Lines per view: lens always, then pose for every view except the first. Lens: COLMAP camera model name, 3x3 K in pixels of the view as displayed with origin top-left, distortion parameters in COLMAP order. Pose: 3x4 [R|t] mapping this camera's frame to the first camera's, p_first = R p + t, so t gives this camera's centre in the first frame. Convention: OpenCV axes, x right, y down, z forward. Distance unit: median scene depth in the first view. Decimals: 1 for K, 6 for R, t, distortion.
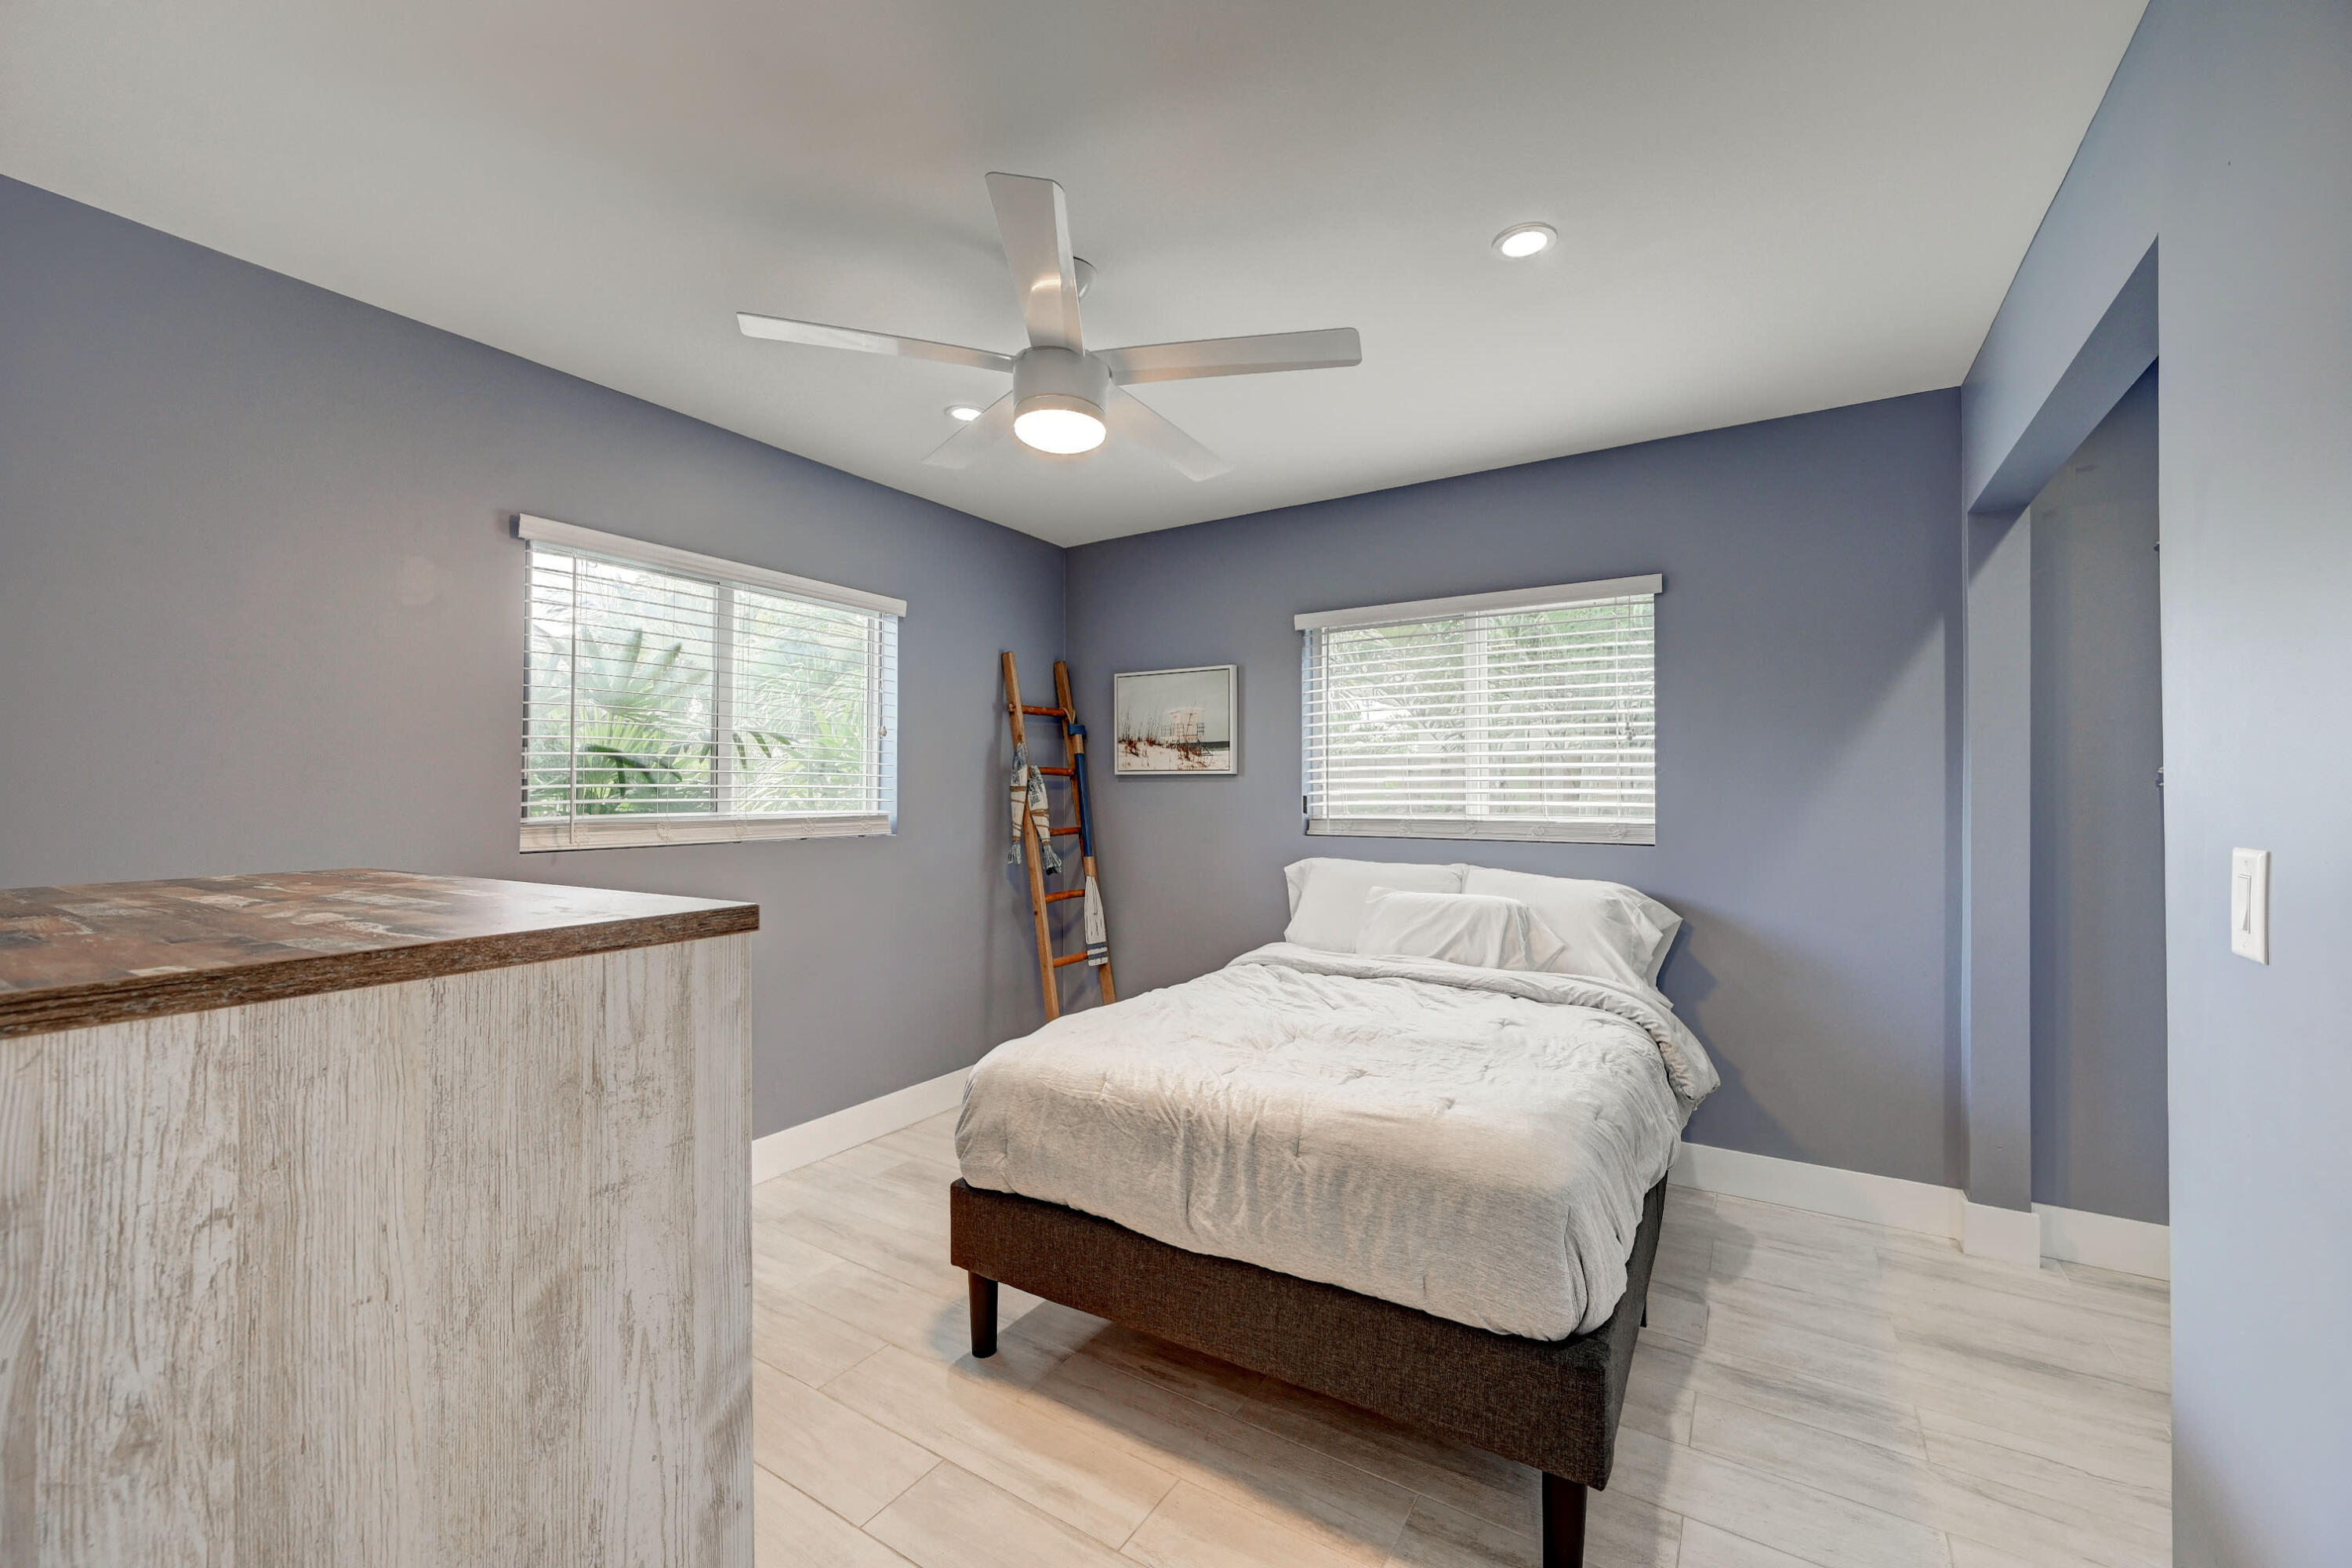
lens RADIAL K [[936.6, 0, 1171.2], [0, 936.6, 782.8], [0, 0, 1]] dist [-0.001592, 0.000080]
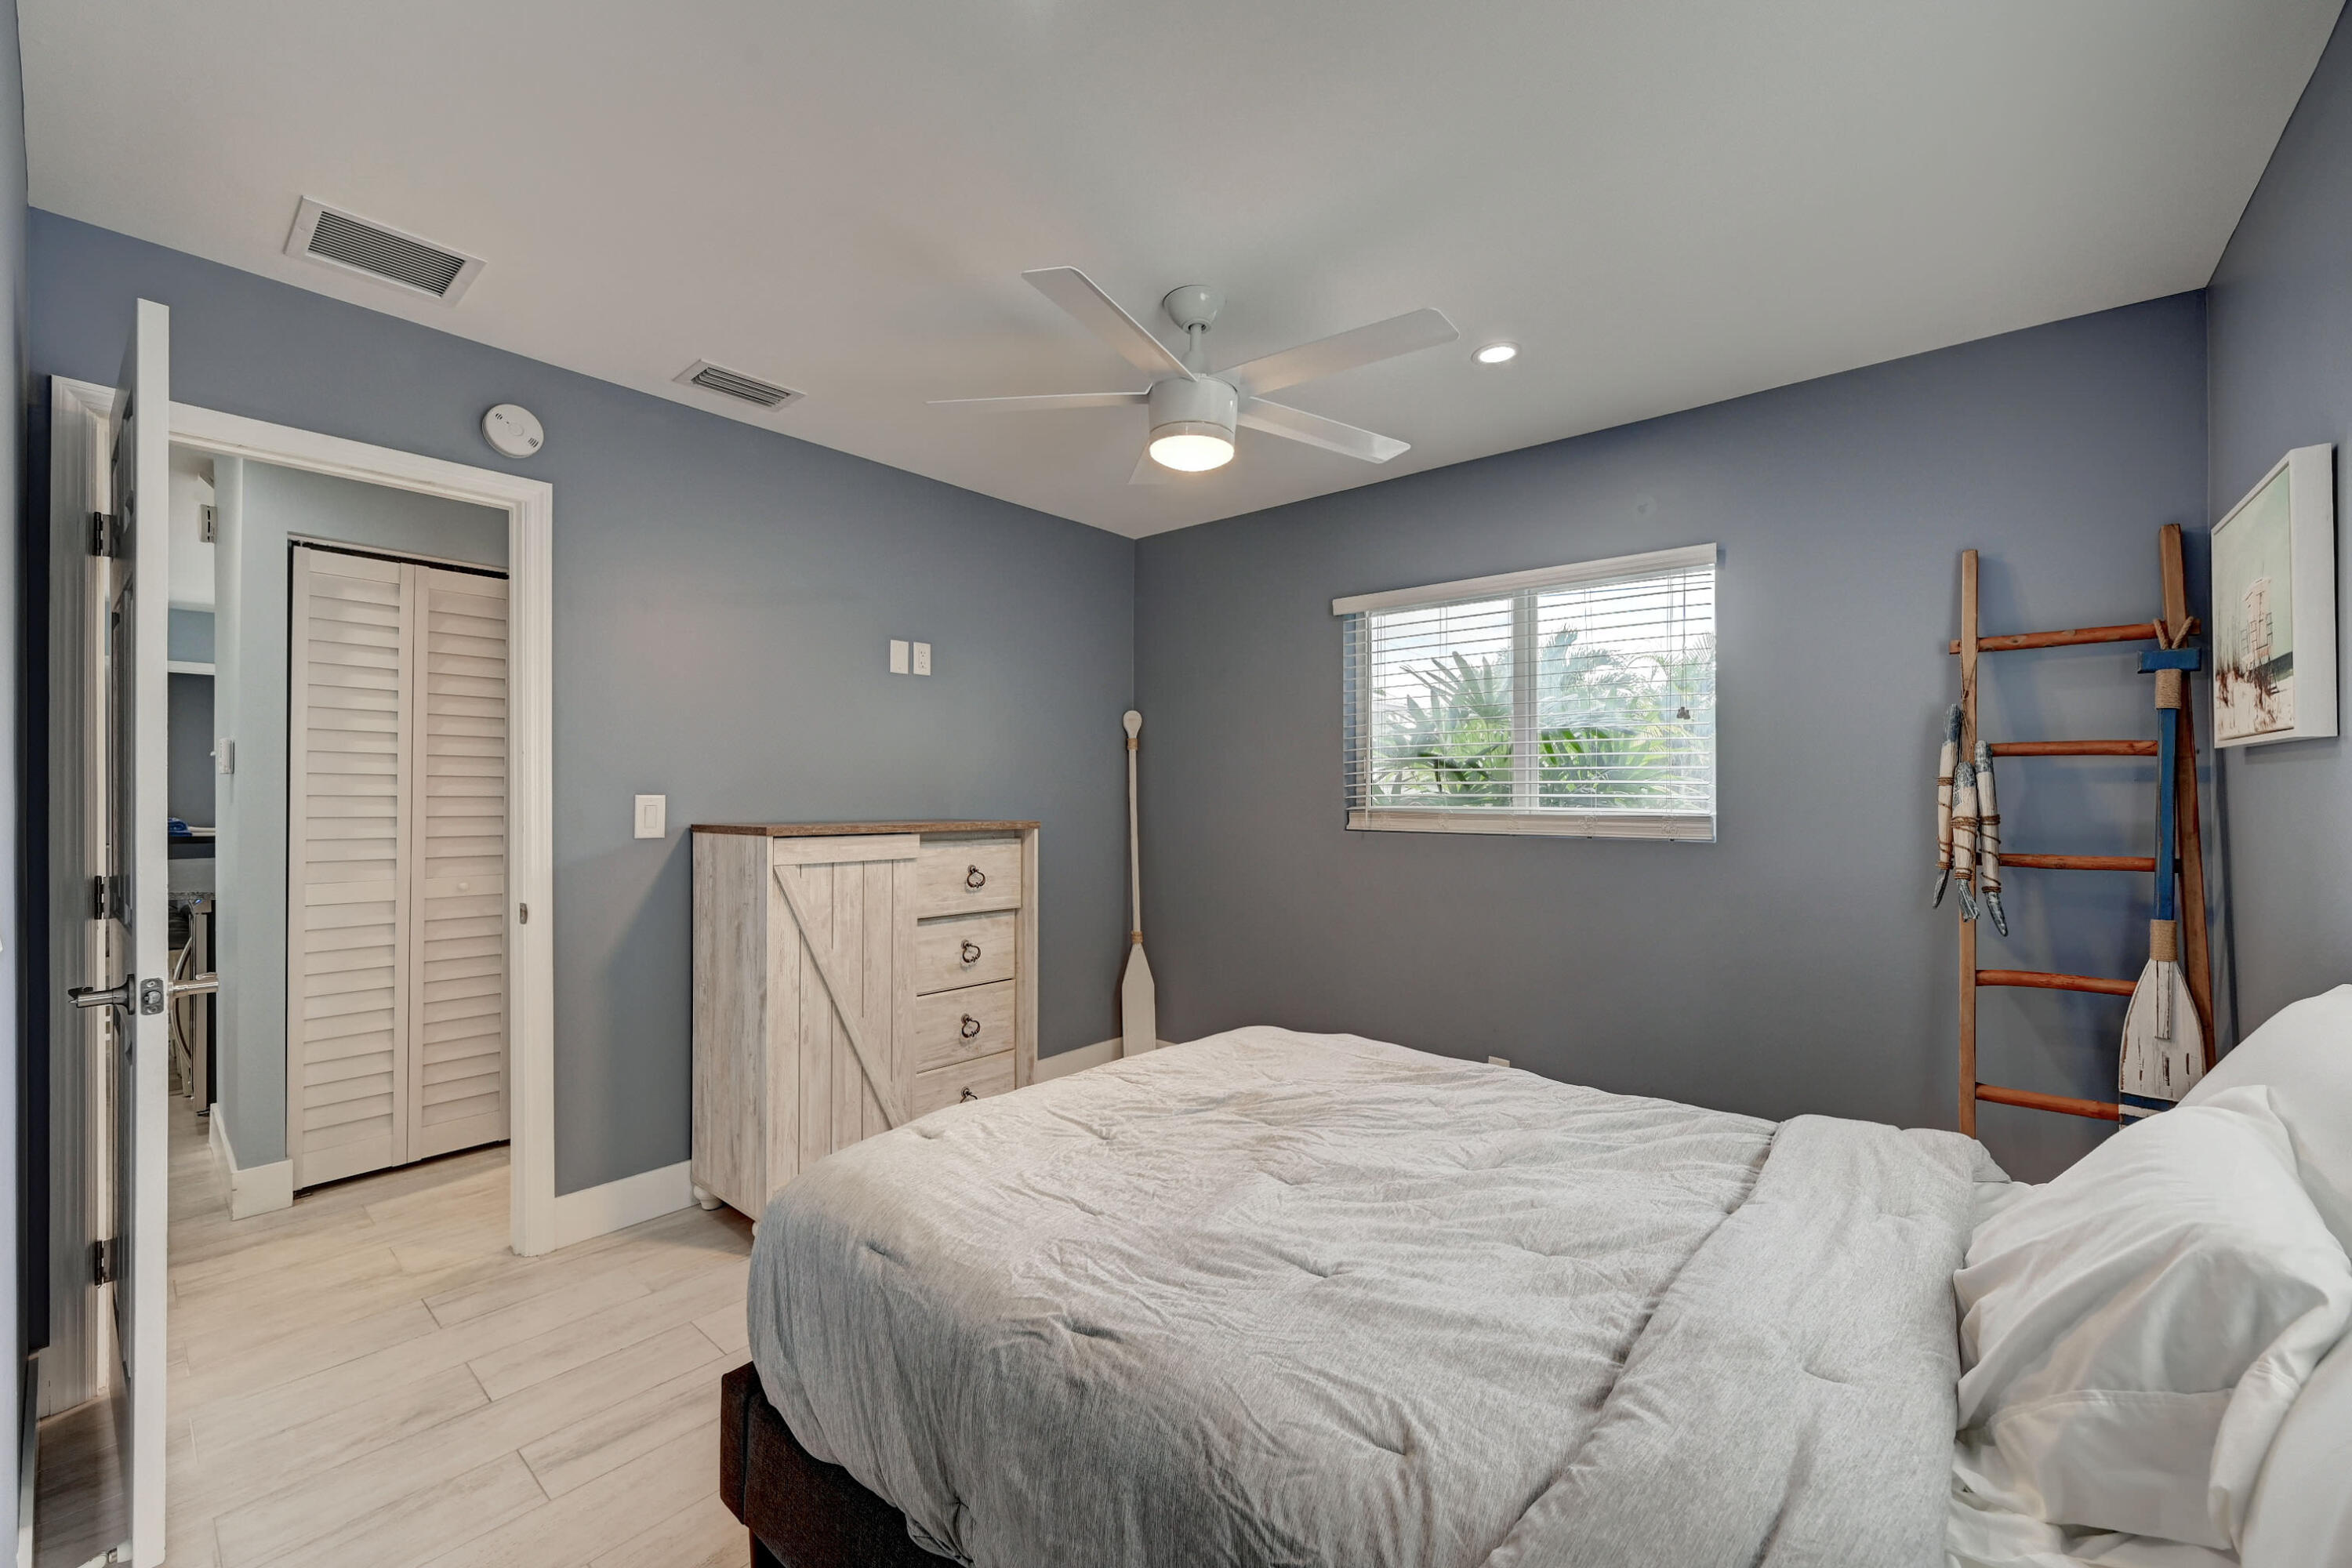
lens RADIAL K [[936.6, 0, 1157.8], [0, 936.6, 779.6], [0, 0, 1]] dist [-0.001592, 0.000080]
pose [[-0.161742, -0.007444, -0.986805, 0.627182], [0.014210, 0.999850, -0.009872, 0.004597], [0.986731, -0.015619, -0.161612, 0.738093]]
